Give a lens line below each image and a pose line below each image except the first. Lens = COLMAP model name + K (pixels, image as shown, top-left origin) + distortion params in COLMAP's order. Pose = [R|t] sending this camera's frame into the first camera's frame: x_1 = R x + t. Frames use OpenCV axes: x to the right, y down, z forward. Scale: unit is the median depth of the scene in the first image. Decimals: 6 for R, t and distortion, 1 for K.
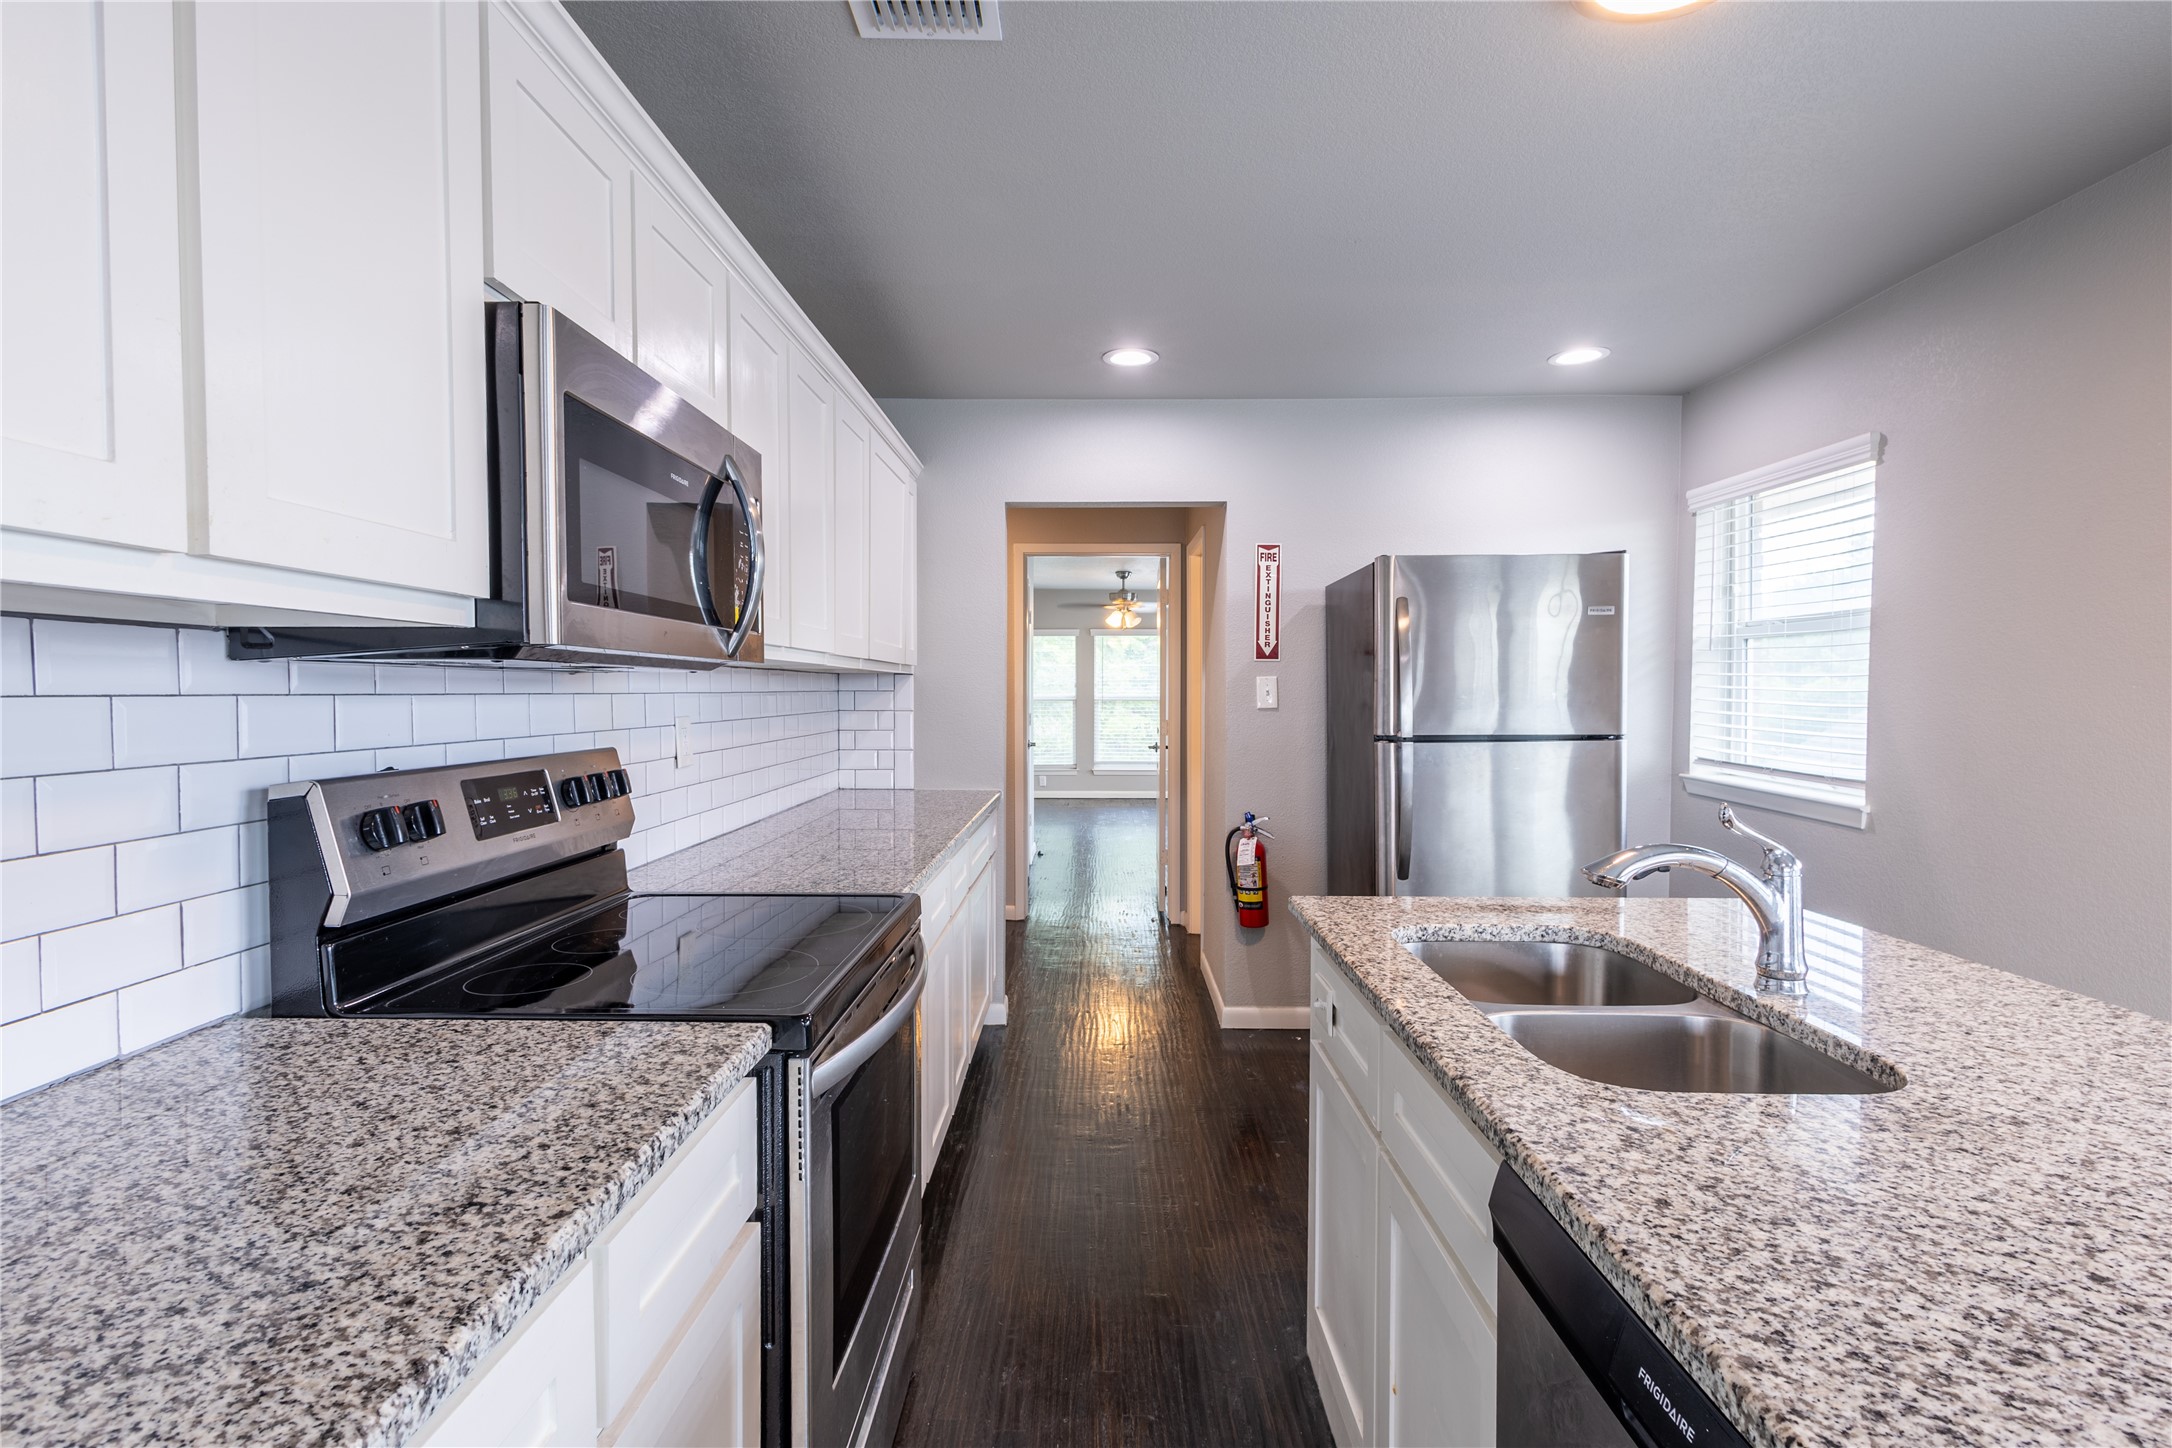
lens RADIAL K [[1015.6, 0, 1085.7], [0, 1015.6, 713.5], [0, 0, 1]] dist [0.001848, 0.000392]
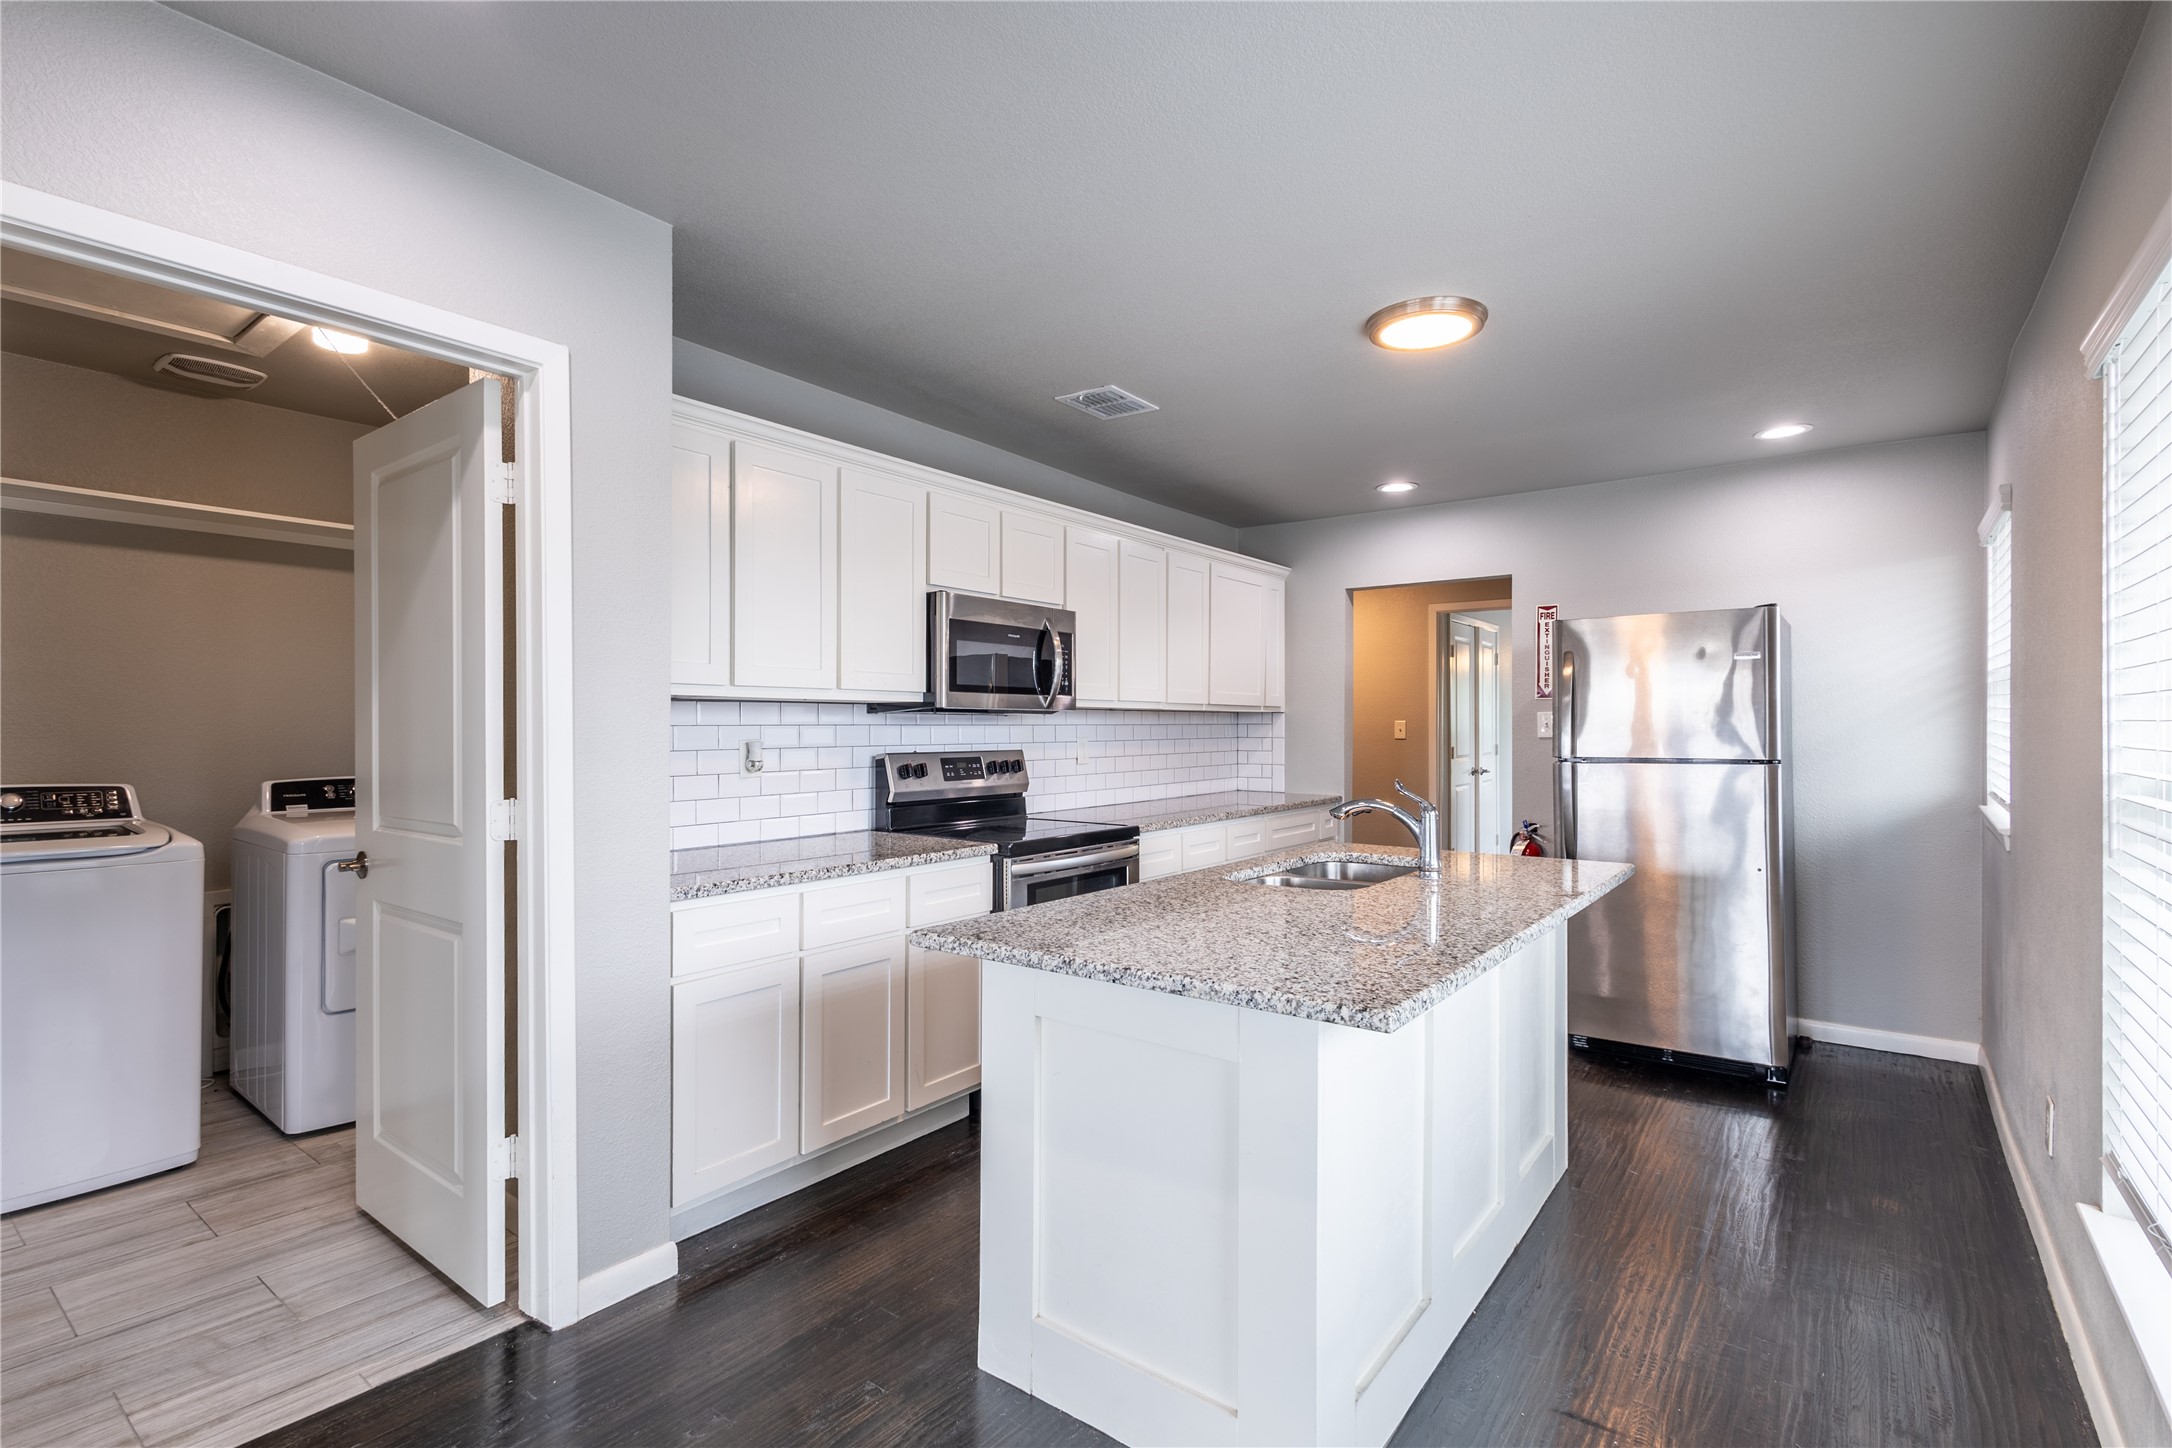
lens RADIAL K [[1015.6, 0, 1091.1], [0, 1015.6, 721.7], [0, 0, 1]] dist [0.001848, 0.000392]
pose [[0.807035, -0.004091, -0.590489, 1.307842], [-0.011475, 0.999679, -0.022610, 0.029229], [0.590392, 0.025023, 0.806729, -0.929625]]
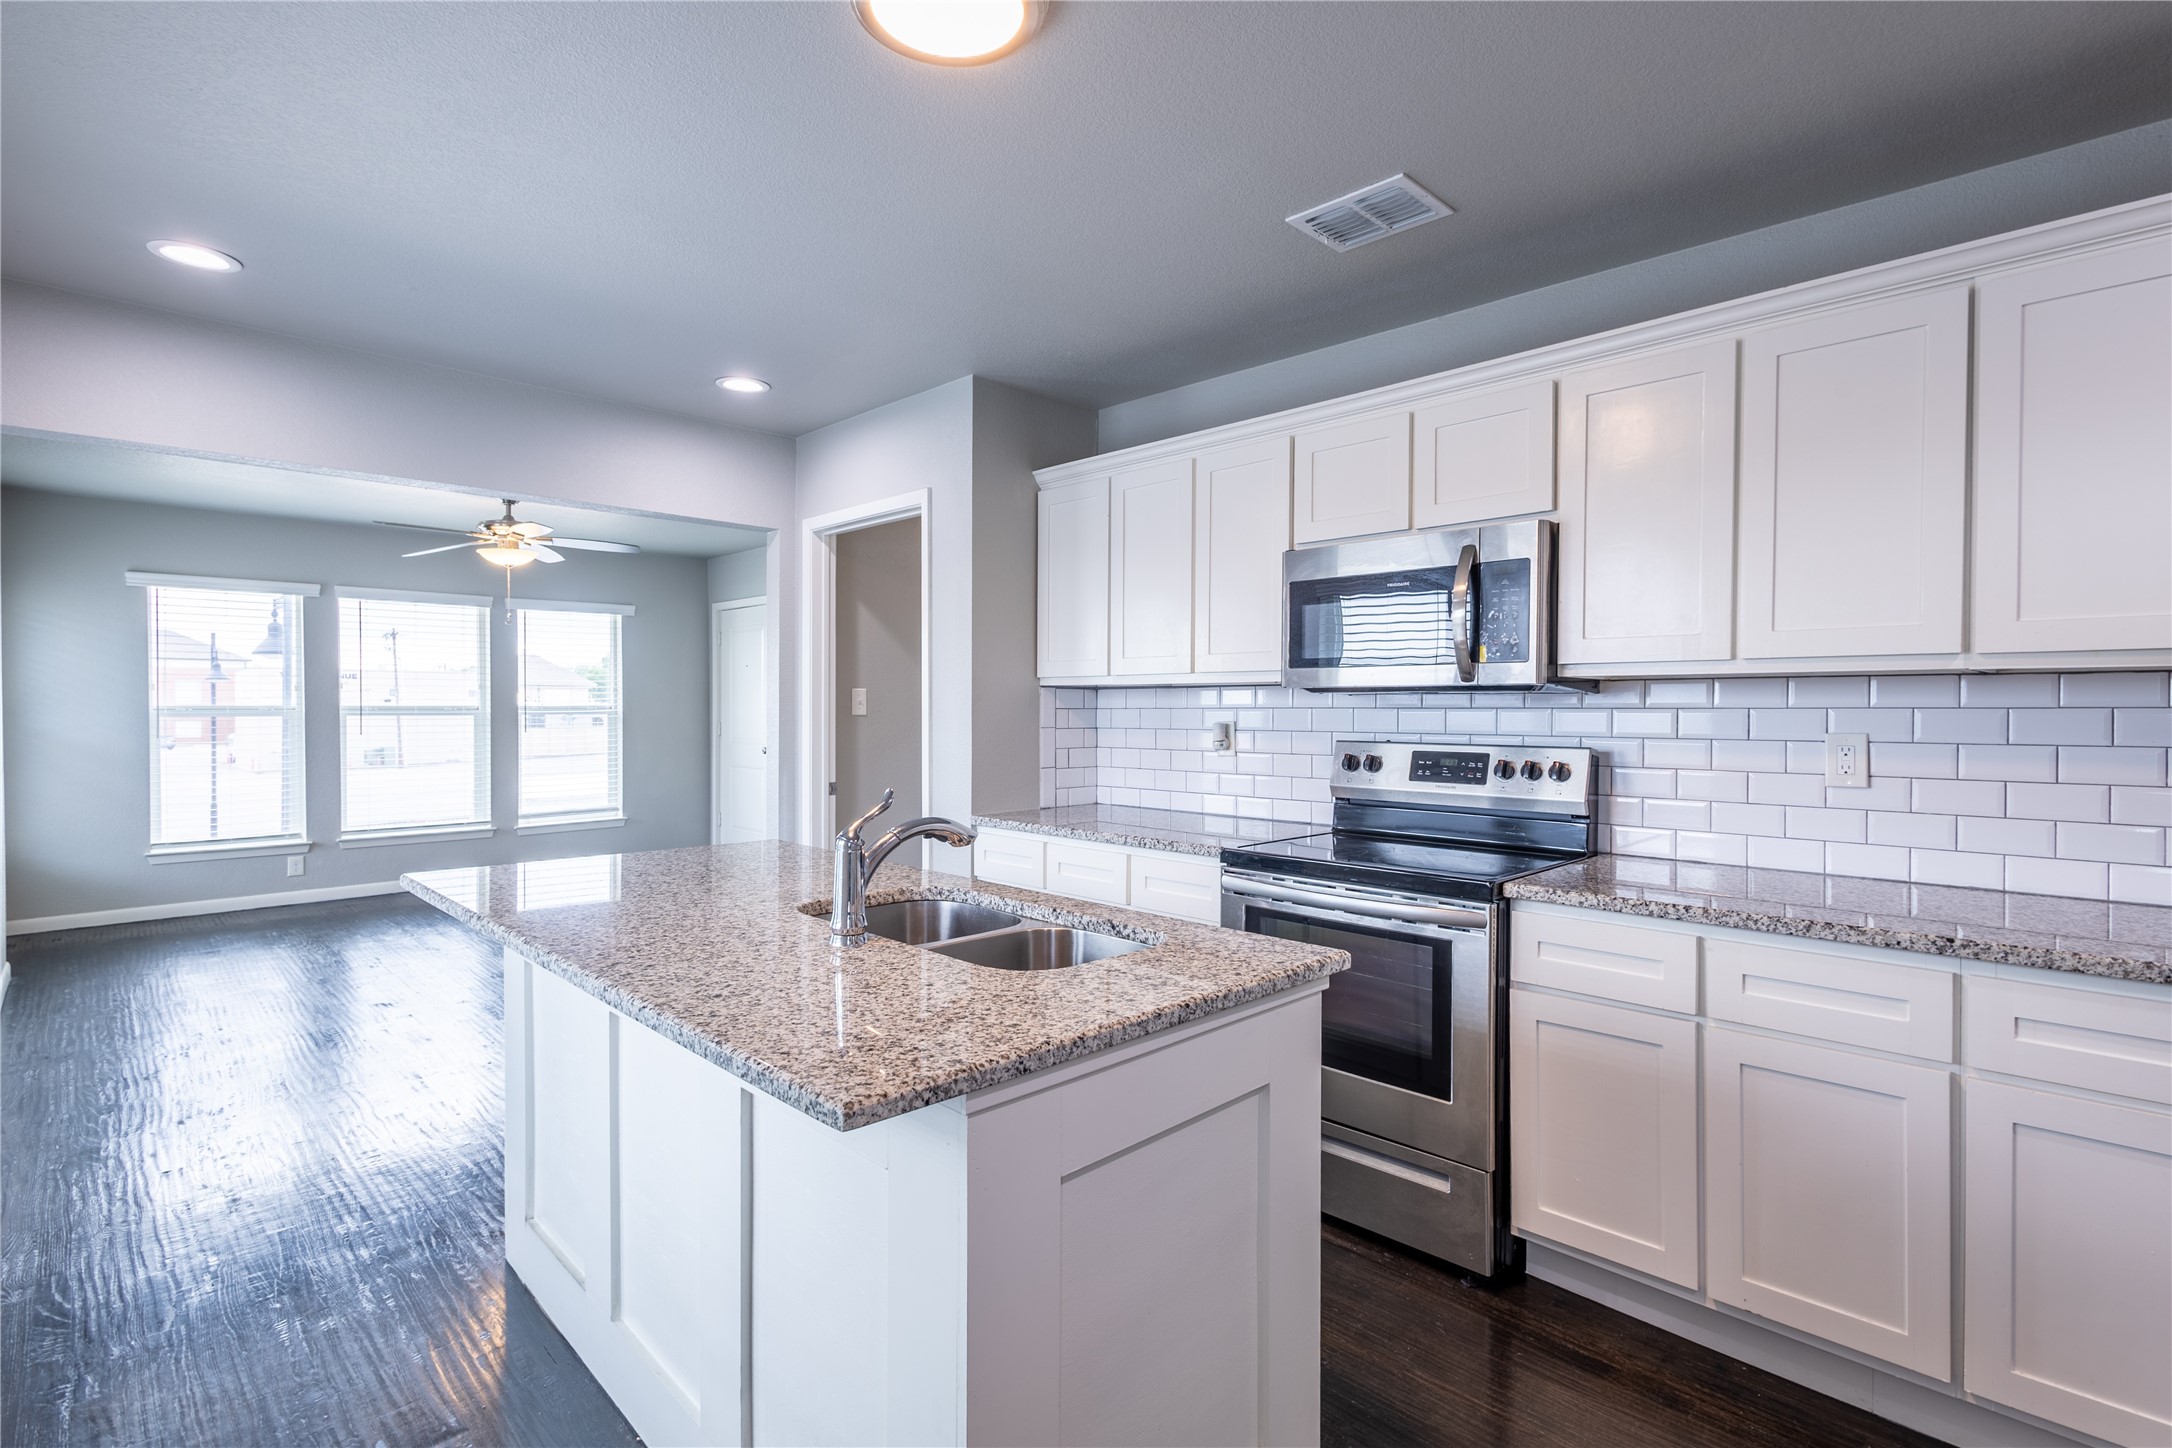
lens RADIAL K [[1015.6, 0, 1090.9], [0, 1015.6, 721.6], [0, 0, 1]] dist [0.001848, 0.000392]
pose [[-0.695326, 0.008254, -0.718647, 1.367085], [-0.017996, 0.999421, 0.028891, -0.040516], [0.718469, 0.033021, -0.694774, 2.044588]]
